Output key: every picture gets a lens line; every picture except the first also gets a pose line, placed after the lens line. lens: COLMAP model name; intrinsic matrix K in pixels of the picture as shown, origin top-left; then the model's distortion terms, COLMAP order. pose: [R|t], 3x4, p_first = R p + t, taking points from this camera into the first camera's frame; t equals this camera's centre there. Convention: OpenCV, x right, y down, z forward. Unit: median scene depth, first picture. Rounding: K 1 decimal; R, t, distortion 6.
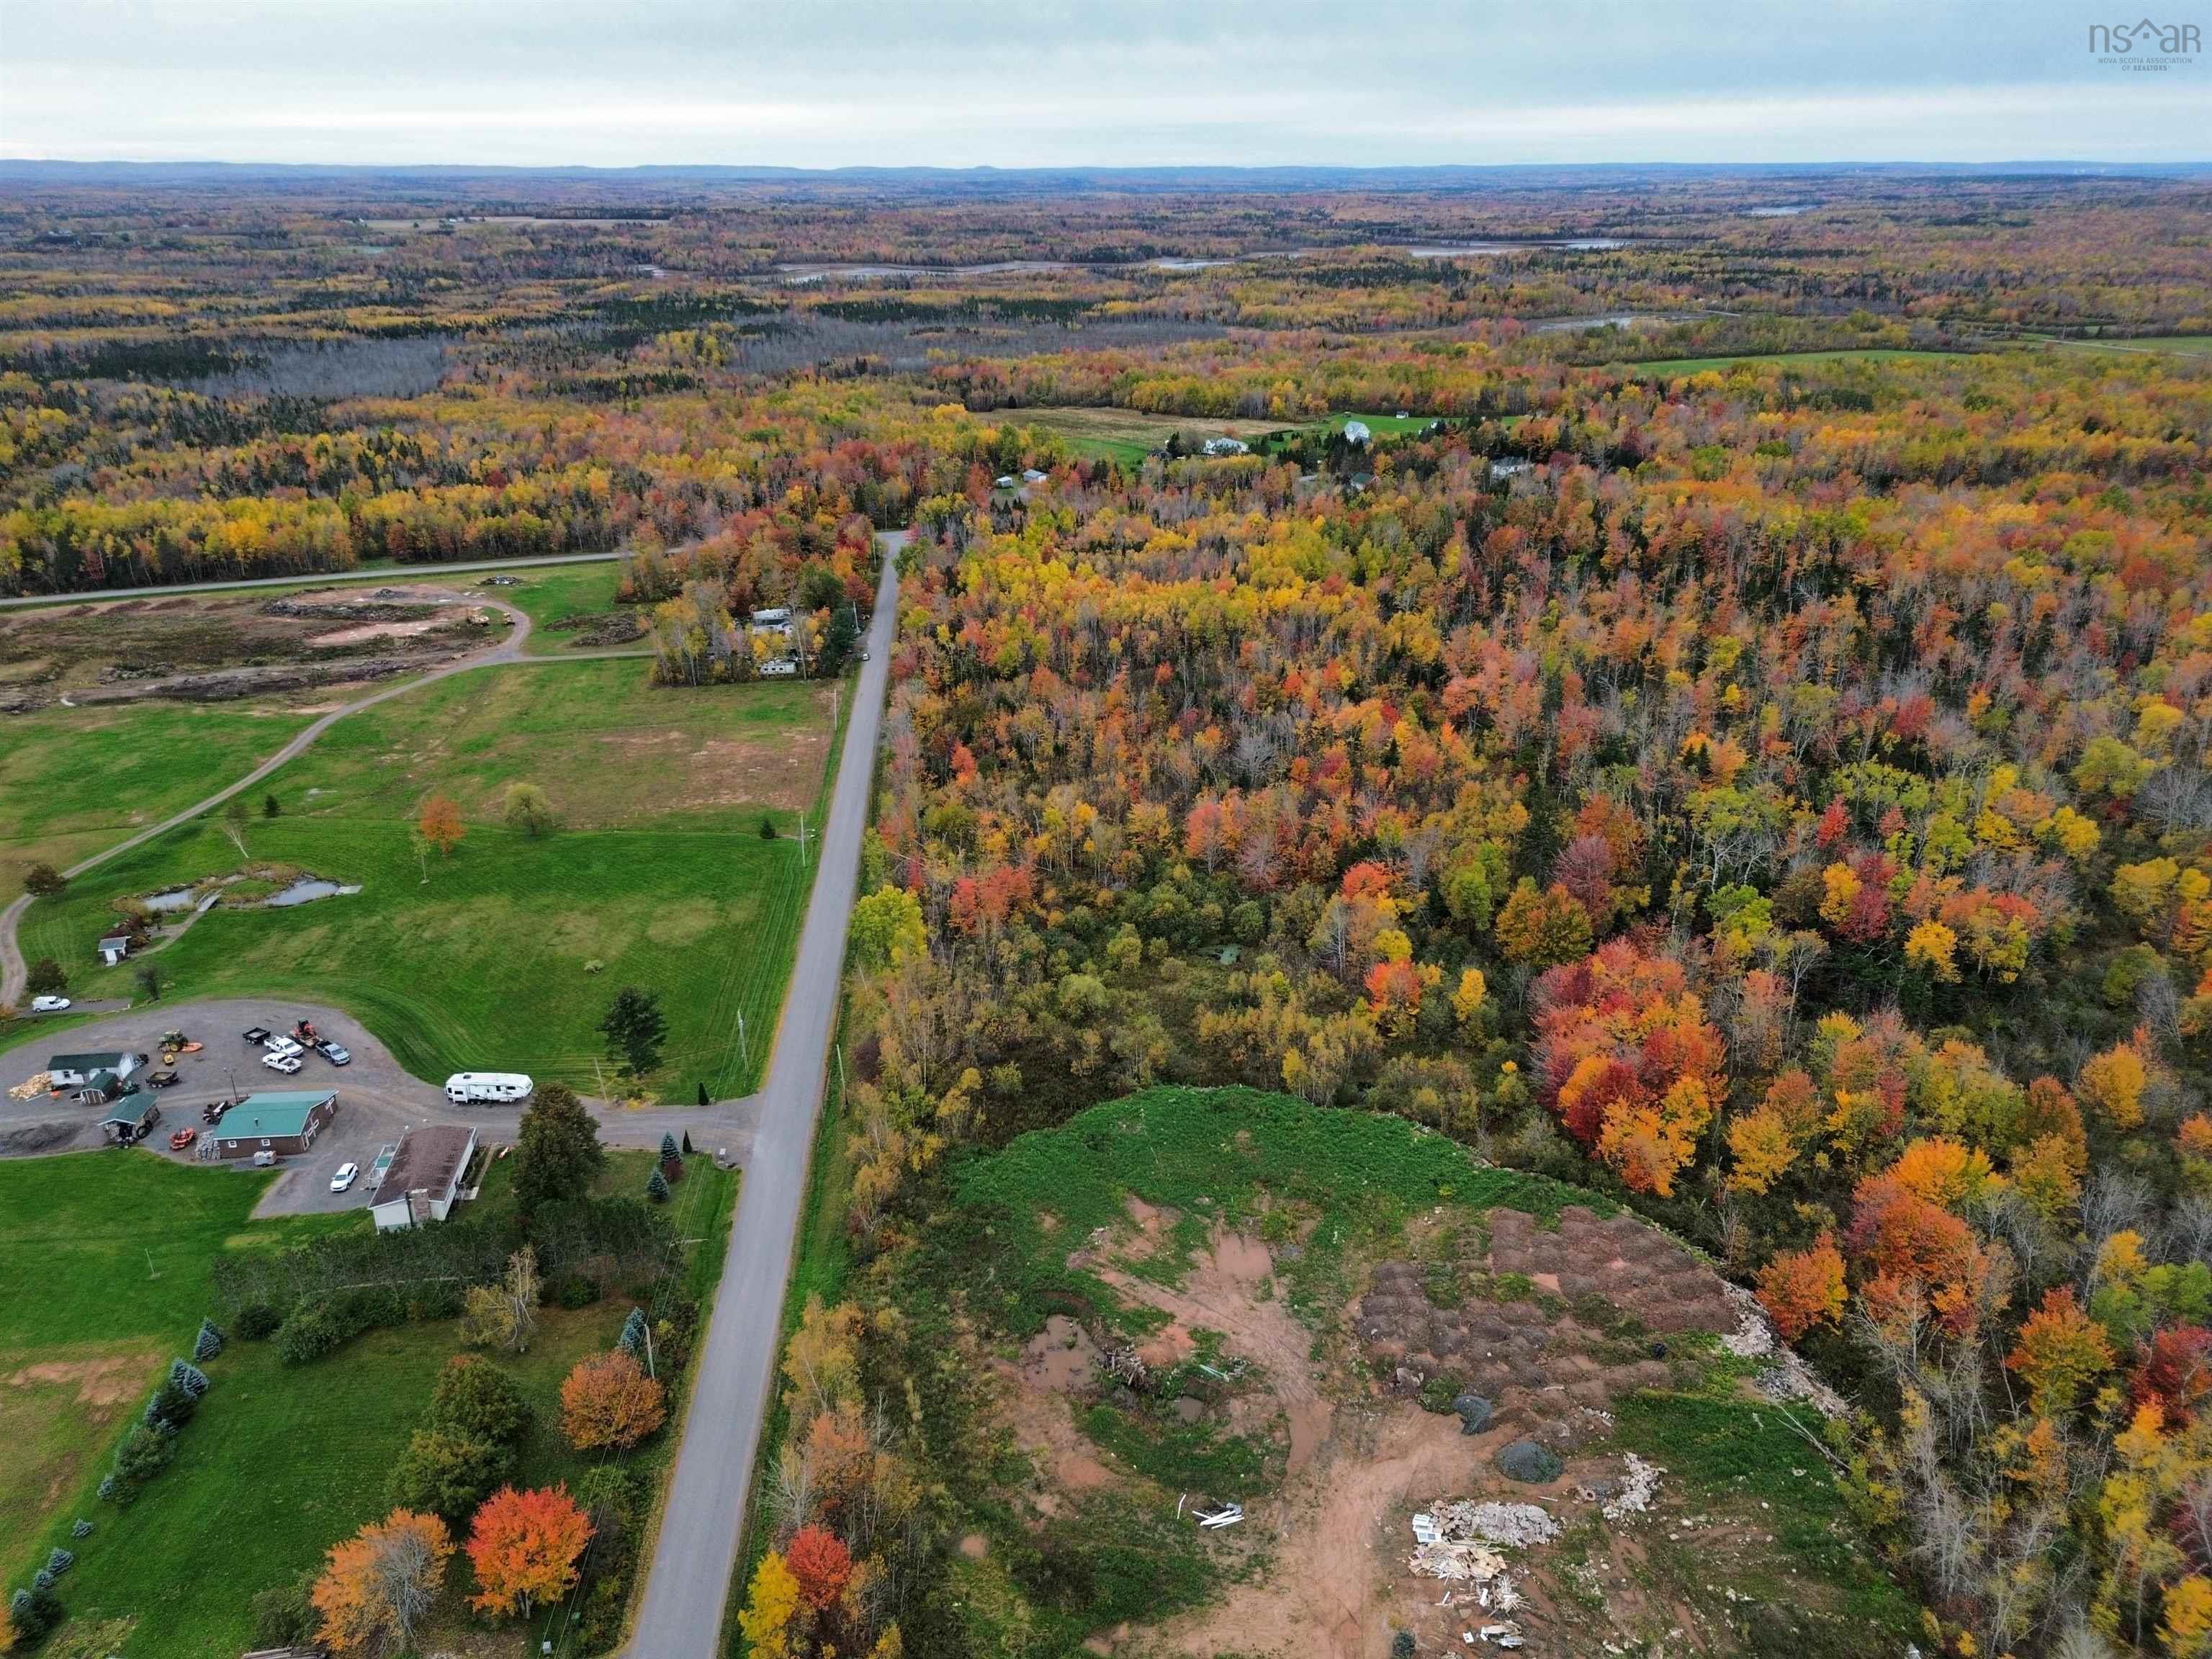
lens RADIAL K [[1558.4, 0, 1104.5], [0, 1558.4, 825.8], [0, 0, 1]] dist [0.067623, -0.058212]
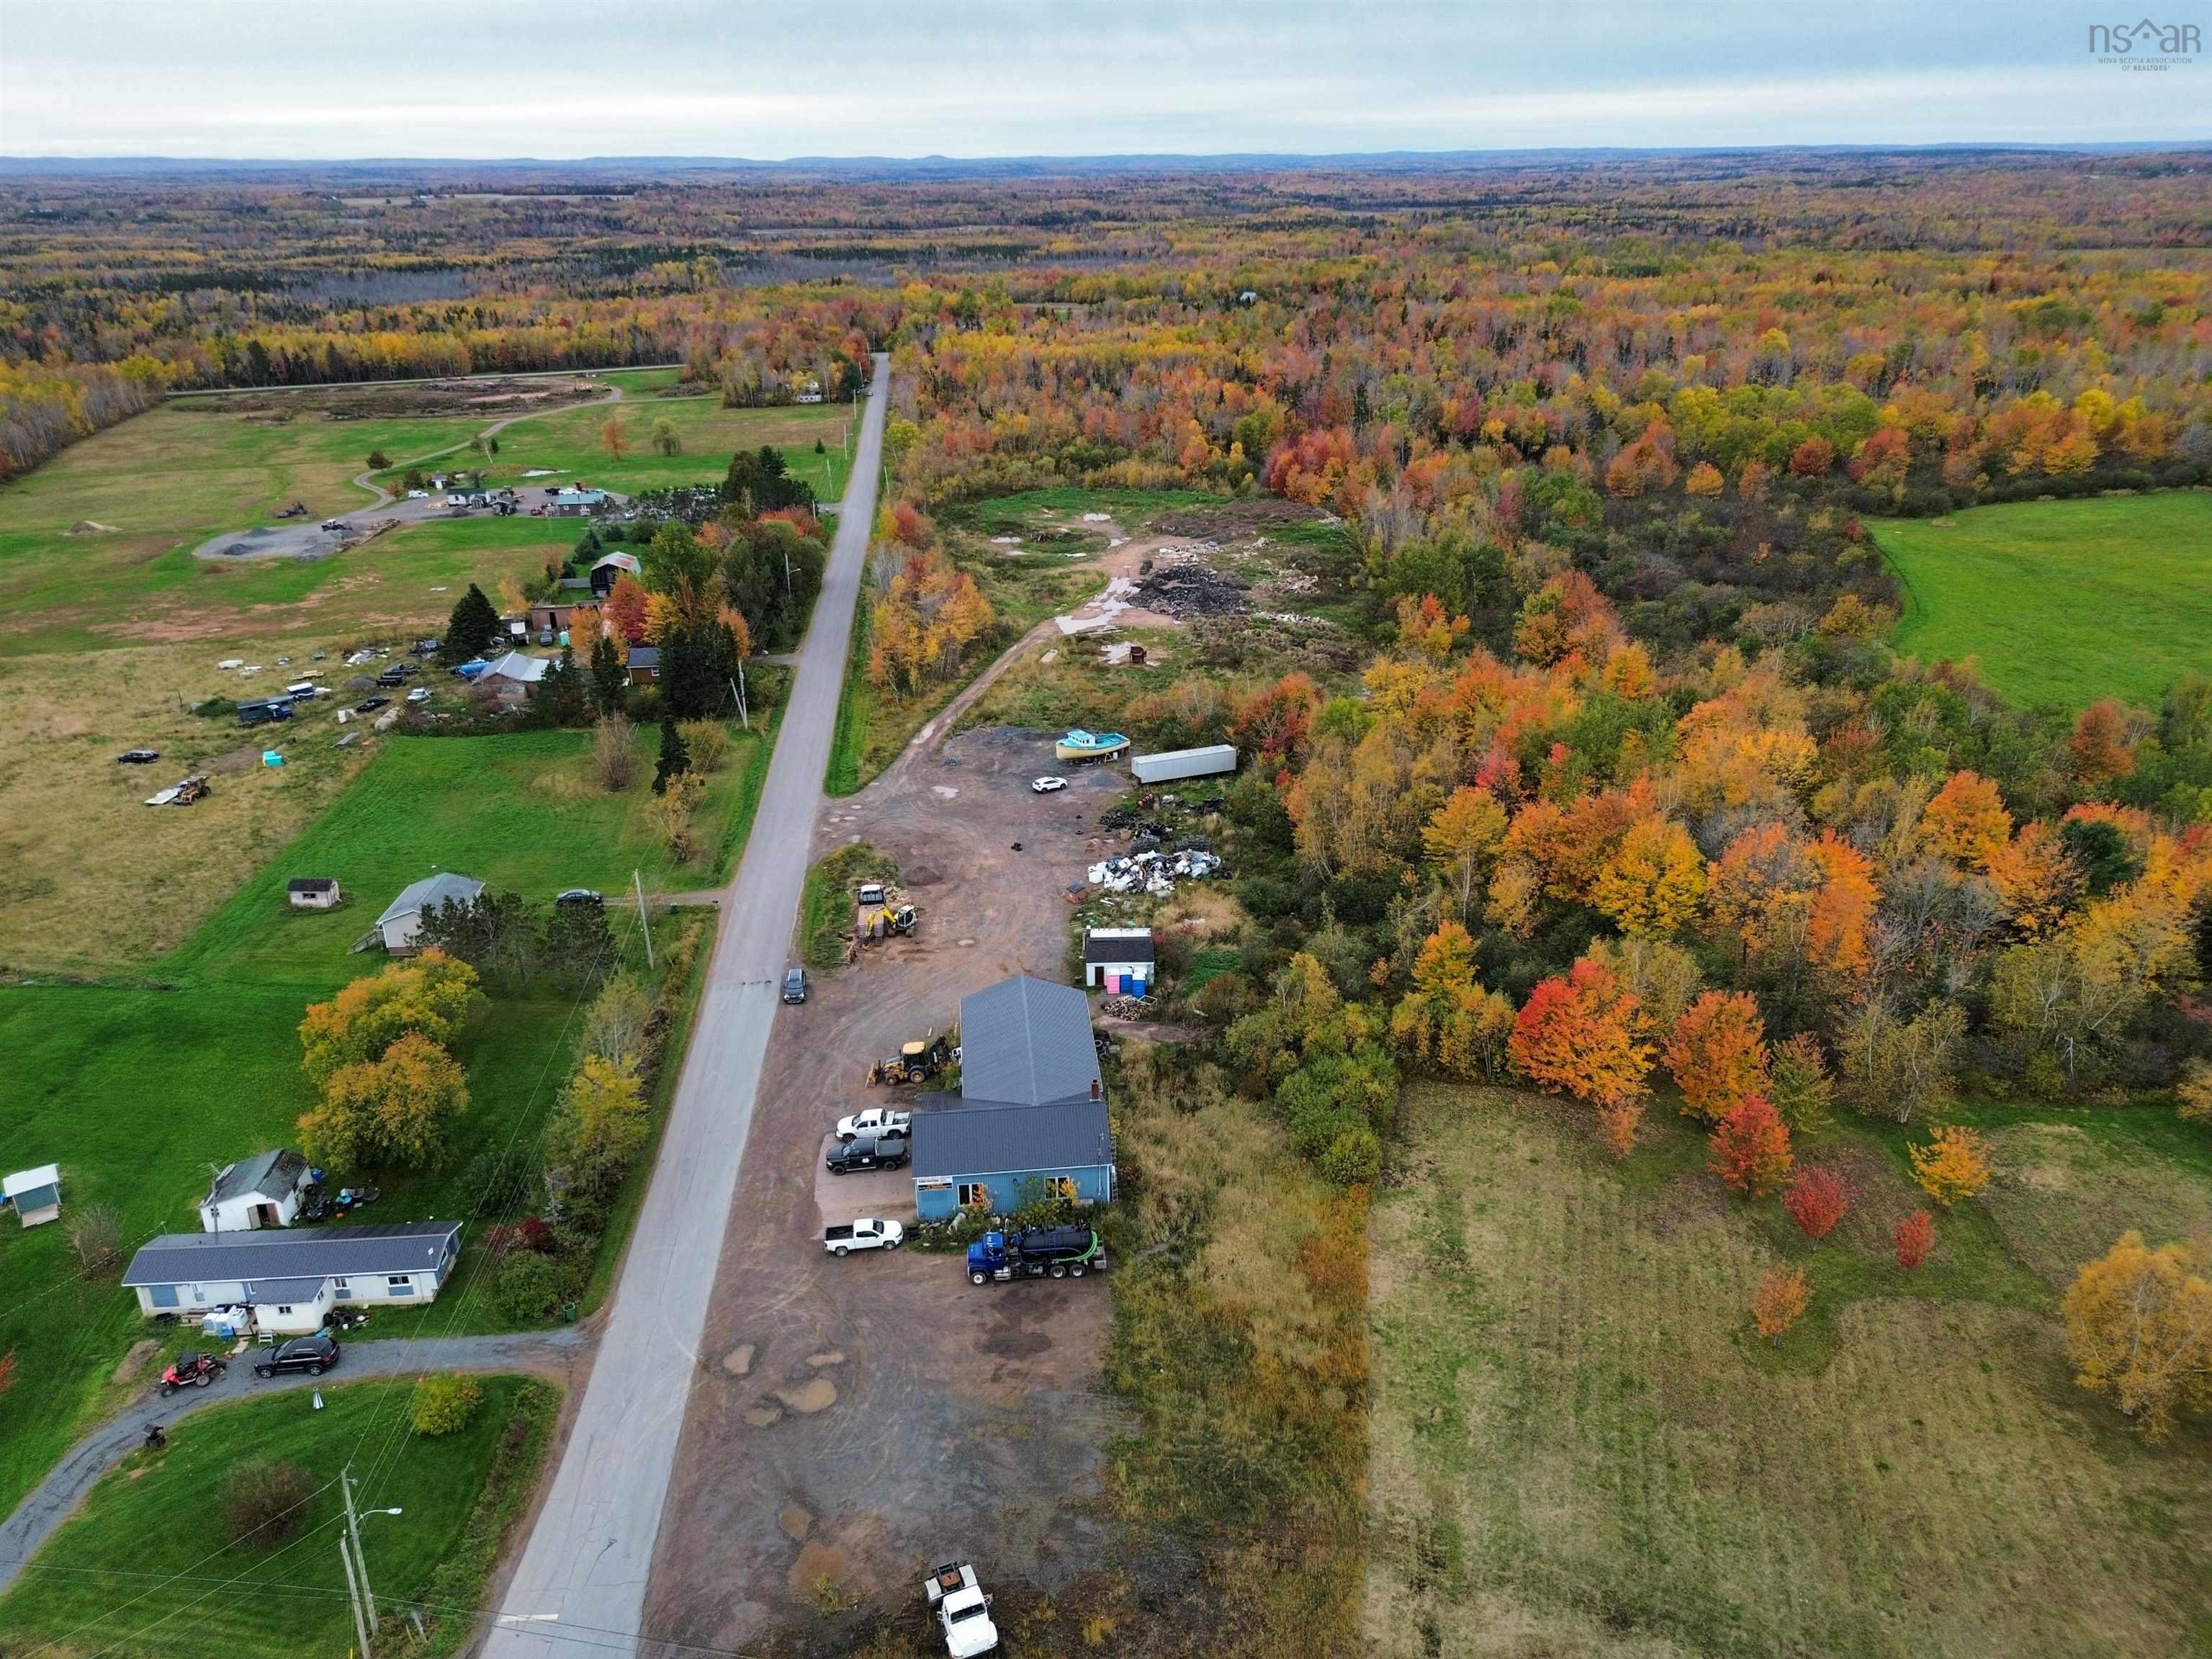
lens RADIAL K [[1558.4, 0, 1104.5], [0, 1558.4, 825.8], [0, 0, 1]] dist [0.067623, -0.058212]
pose [[0.999565, -0.018374, 0.023065, 0.004288], [0.018263, 0.999821, 0.005038, 0.065152], [-0.023154, -0.004615, 0.999721, -0.099130]]
